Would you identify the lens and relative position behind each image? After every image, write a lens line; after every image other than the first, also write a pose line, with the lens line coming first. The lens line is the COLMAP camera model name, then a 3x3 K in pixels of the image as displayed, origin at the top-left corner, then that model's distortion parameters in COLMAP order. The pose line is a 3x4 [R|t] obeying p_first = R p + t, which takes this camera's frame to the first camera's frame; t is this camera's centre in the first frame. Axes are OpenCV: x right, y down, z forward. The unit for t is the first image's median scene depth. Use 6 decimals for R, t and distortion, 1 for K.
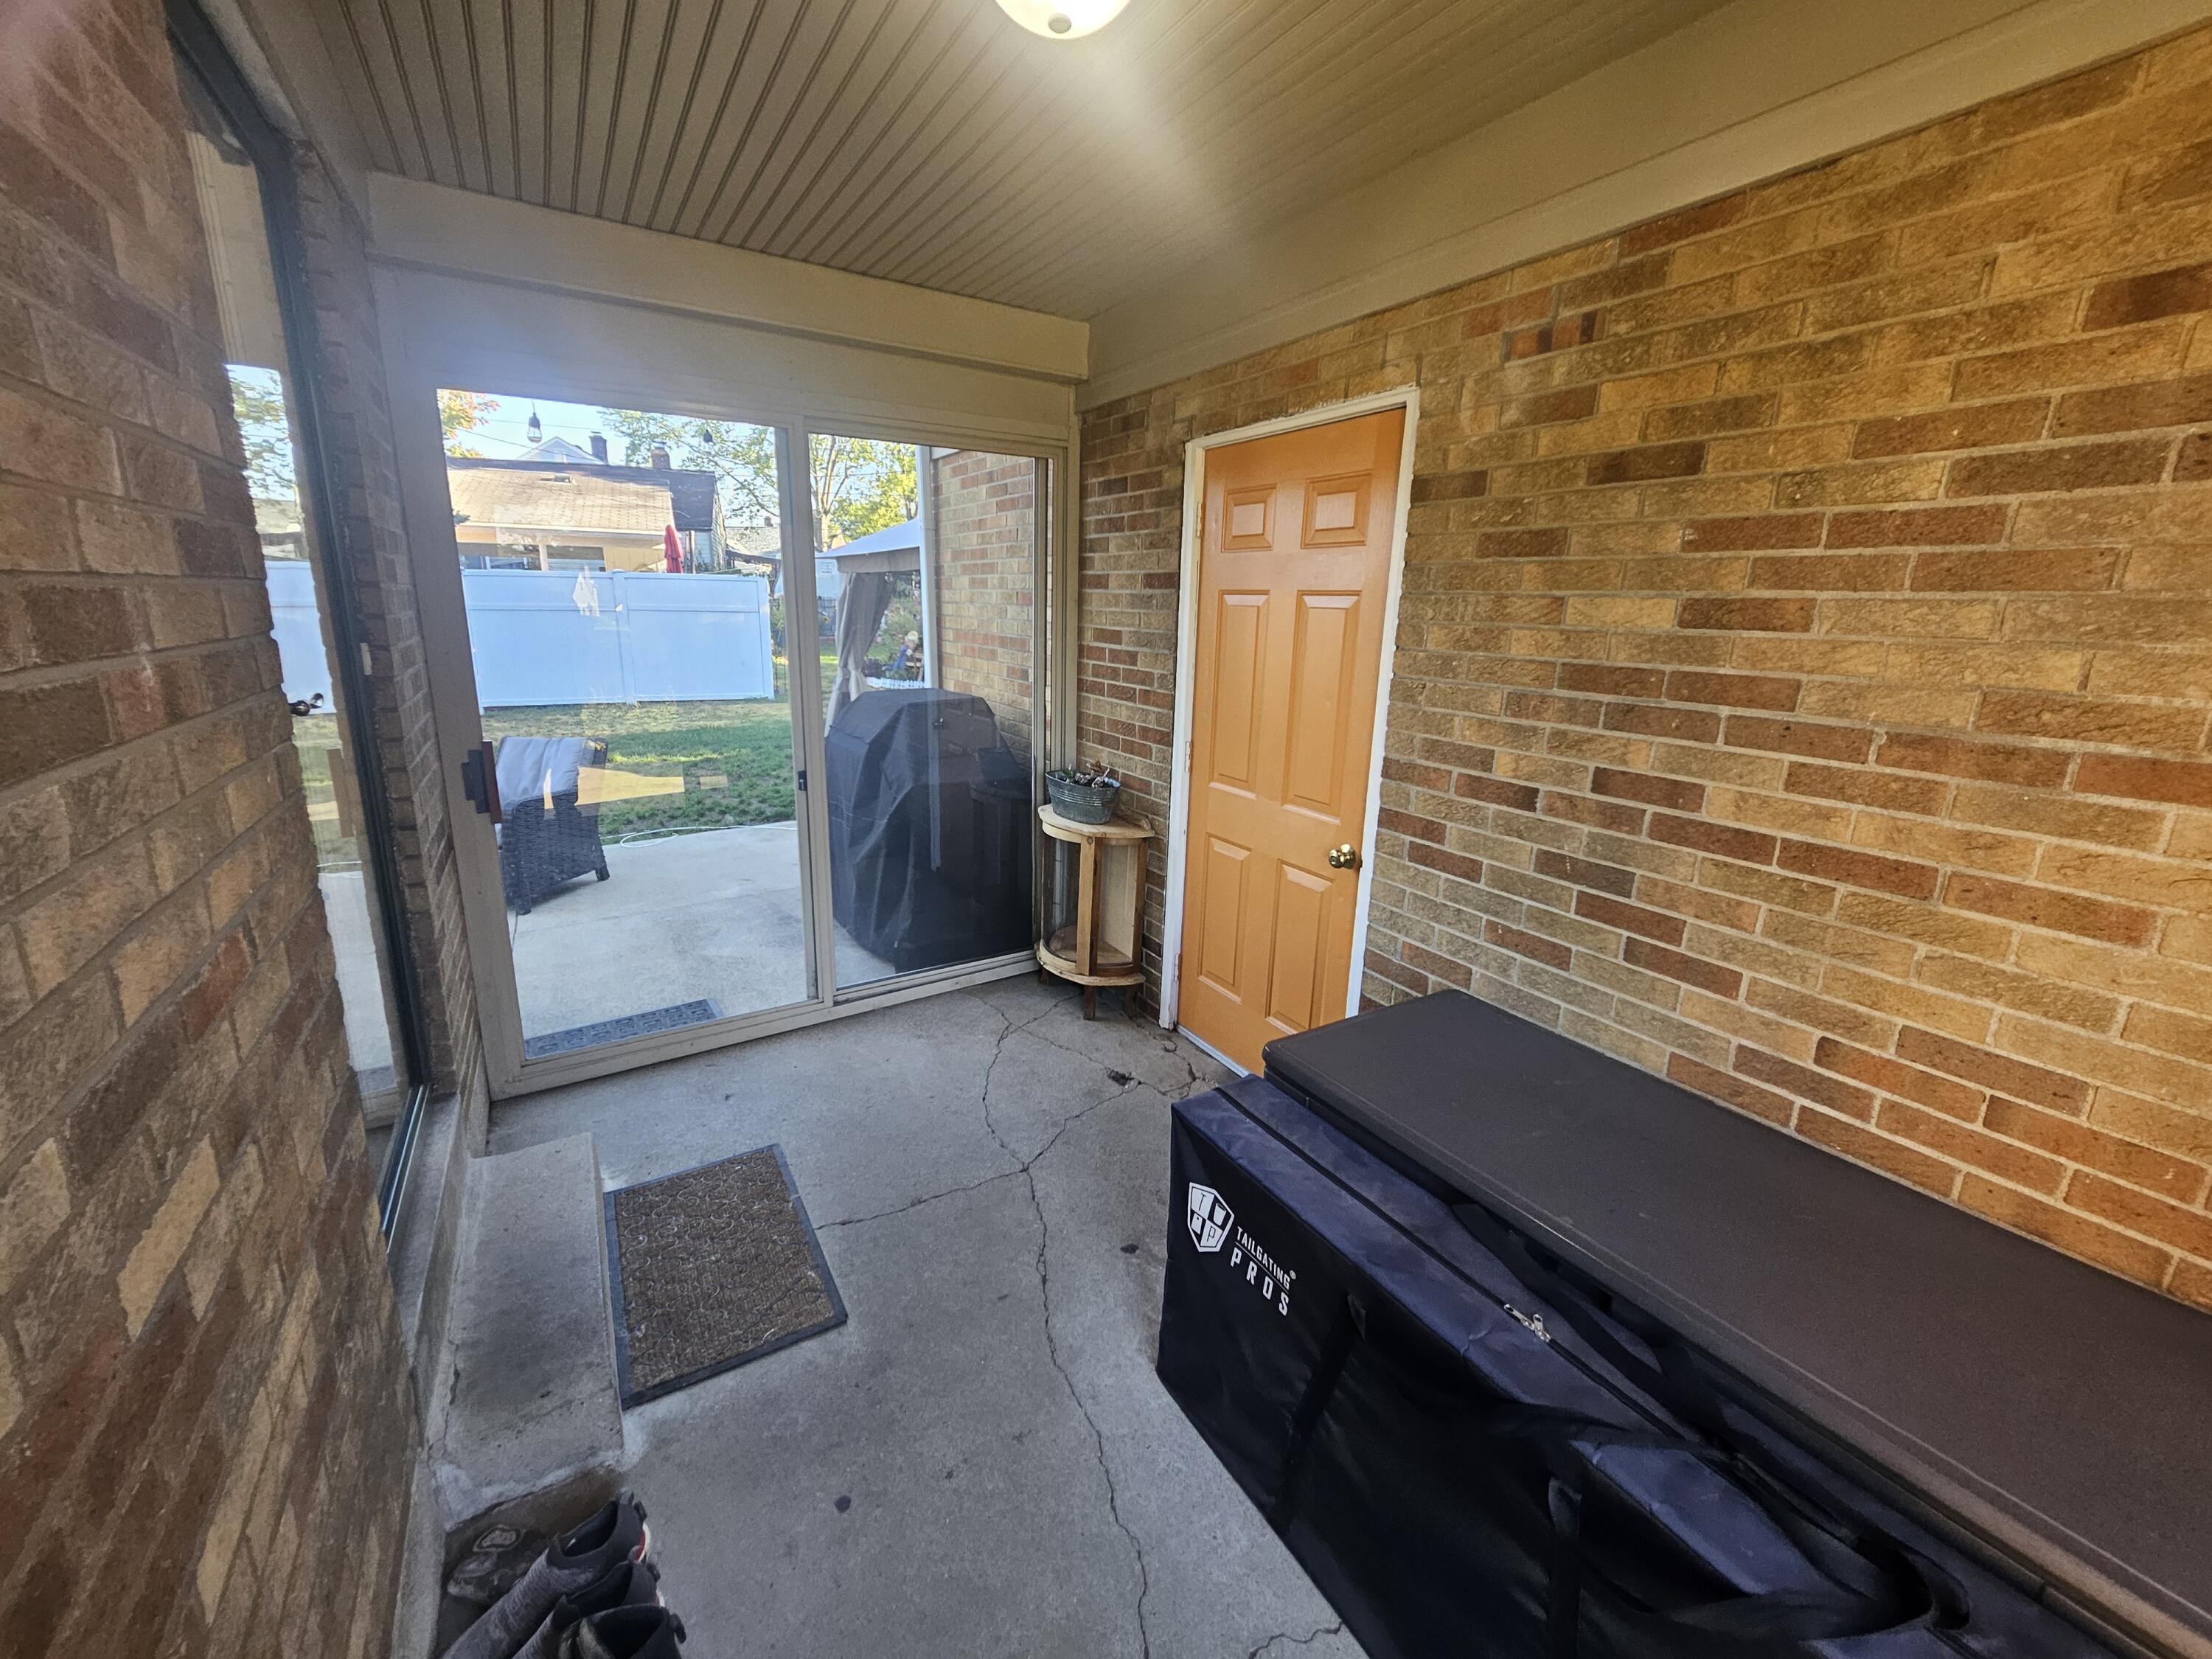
lens RADIAL K [[860.9, 0, 1077.7], [0, 860.9, 800.9], [0, 0, 1]] dist [-0.000757, -0.000281]
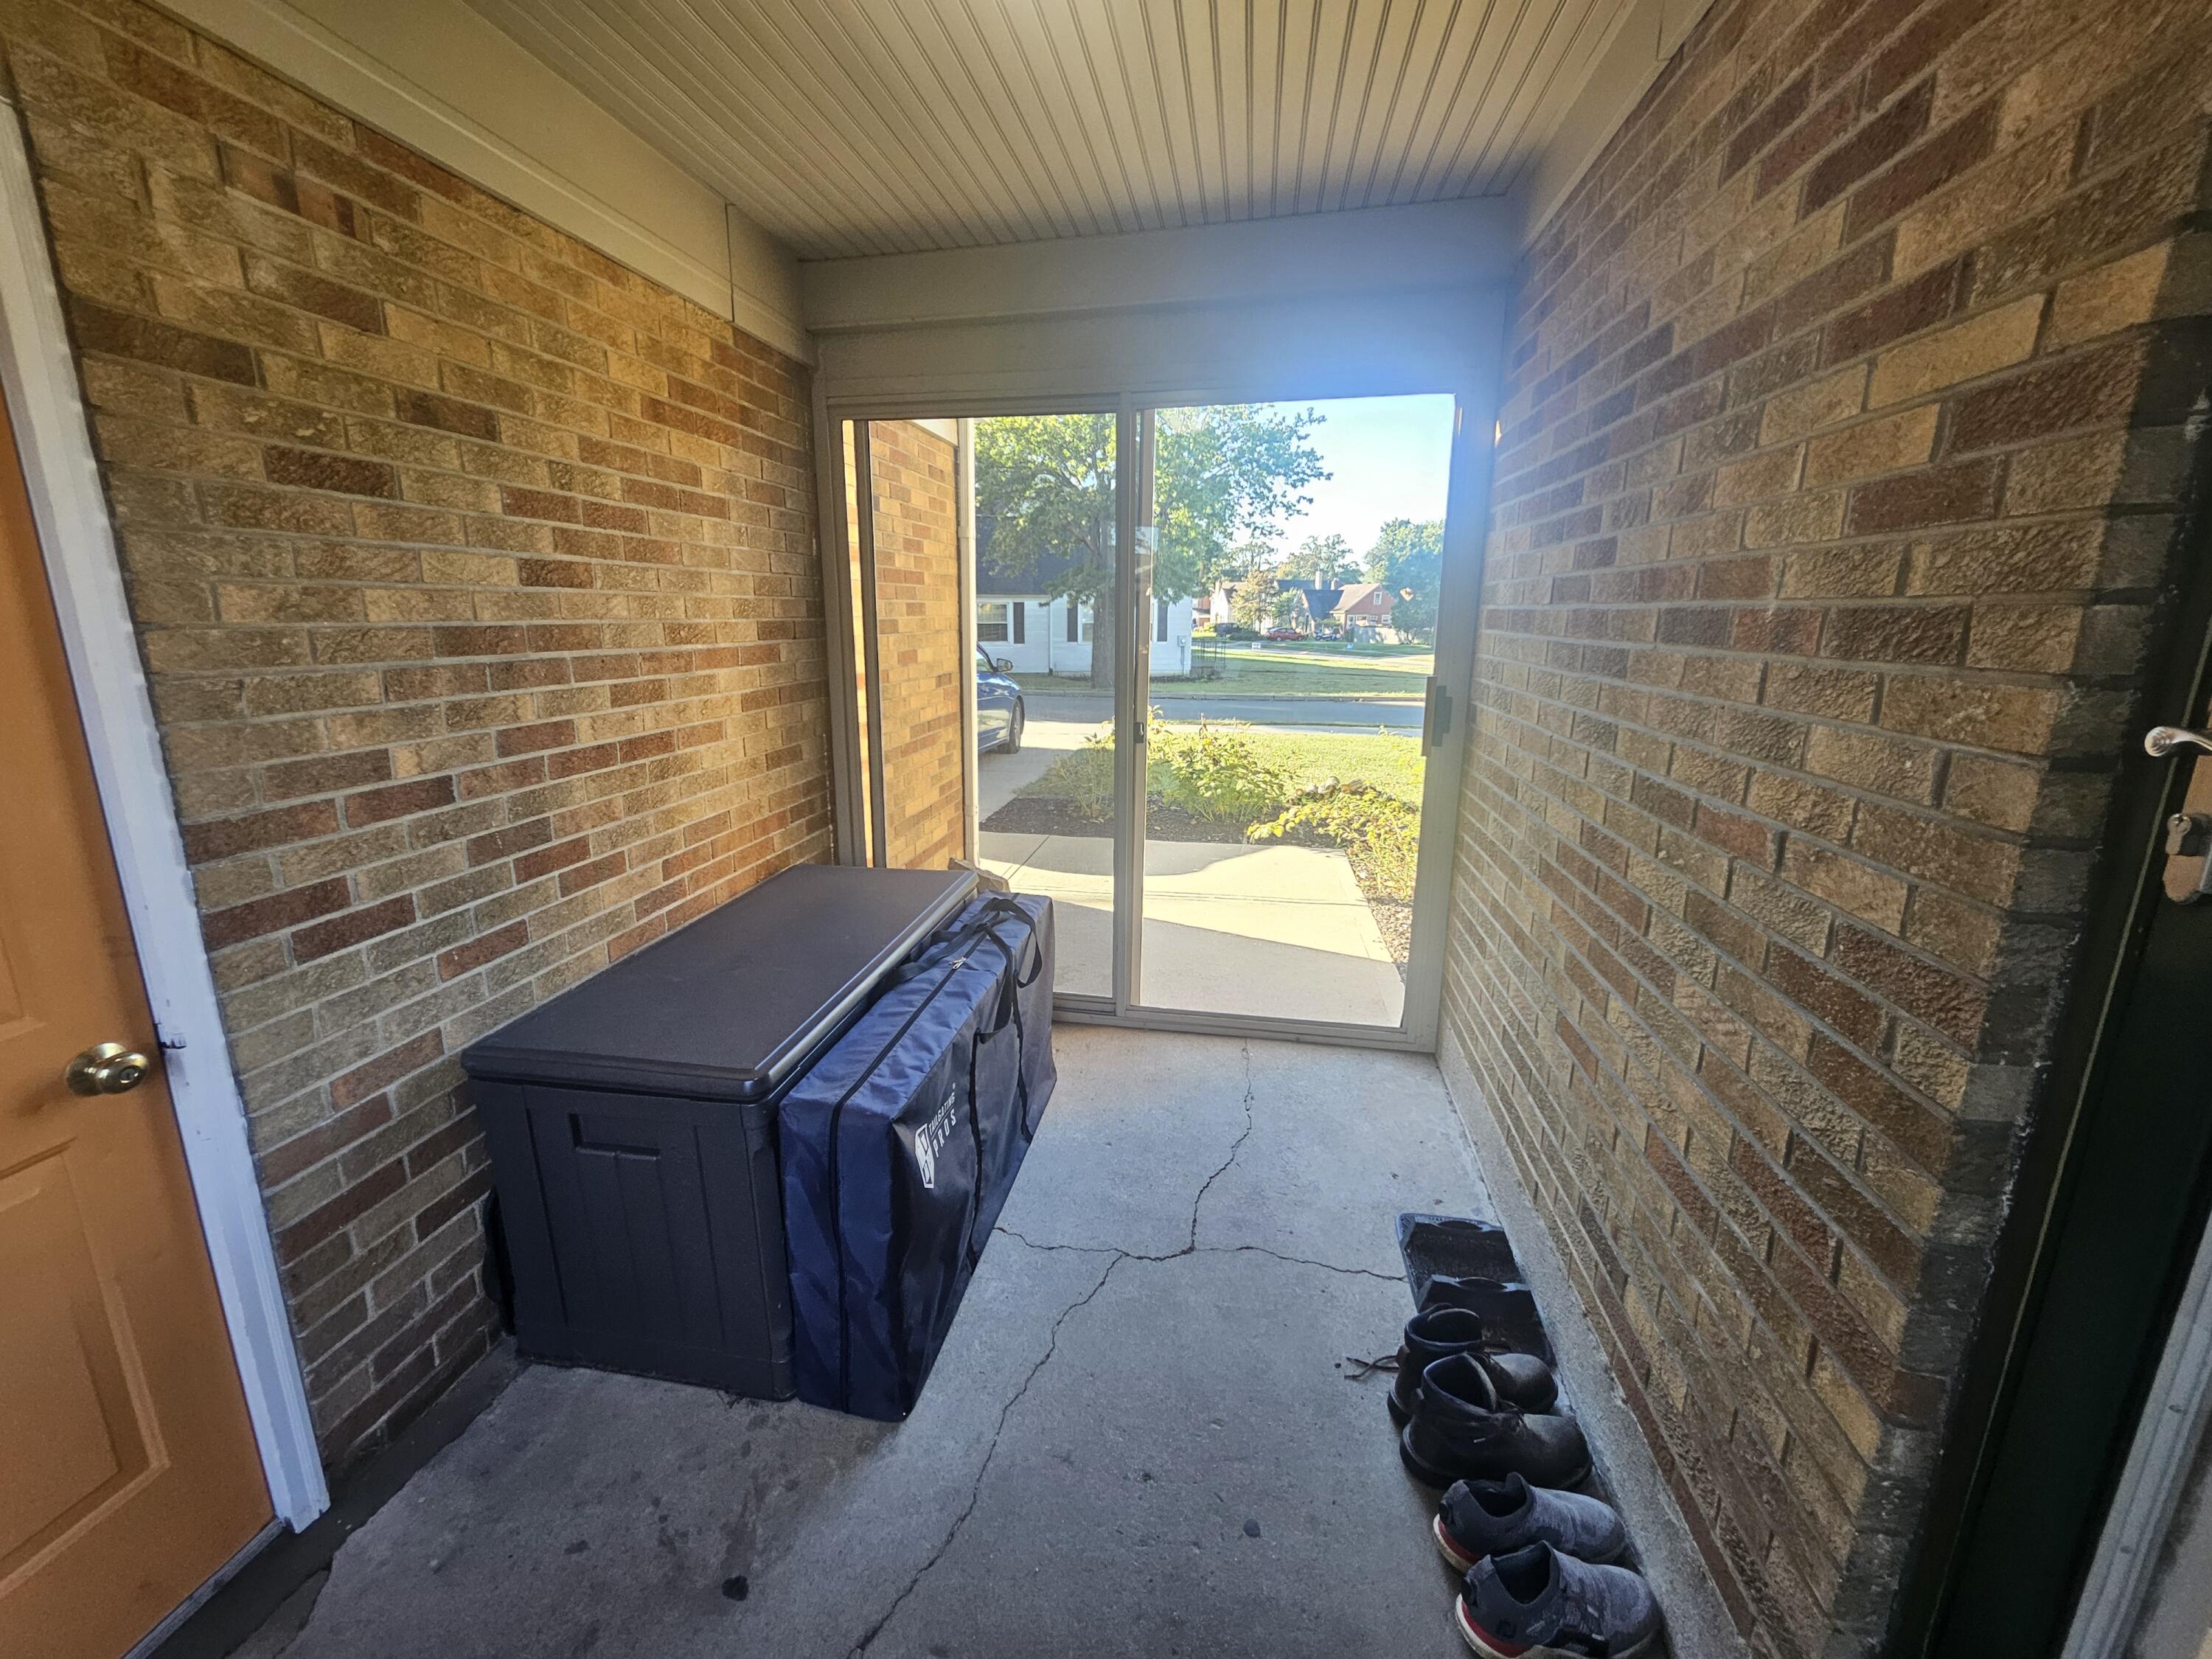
lens RADIAL K [[860.9, 0, 1077.7], [0, 860.9, 800.9], [0, 0, 1]] dist [-0.000757, -0.000281]
pose [[-0.743875, -0.160537, 0.648751, -0.534335], [0.137332, 0.913287, 0.383467, -0.253650], [-0.654057, 0.374346, -0.657324, 1.260460]]
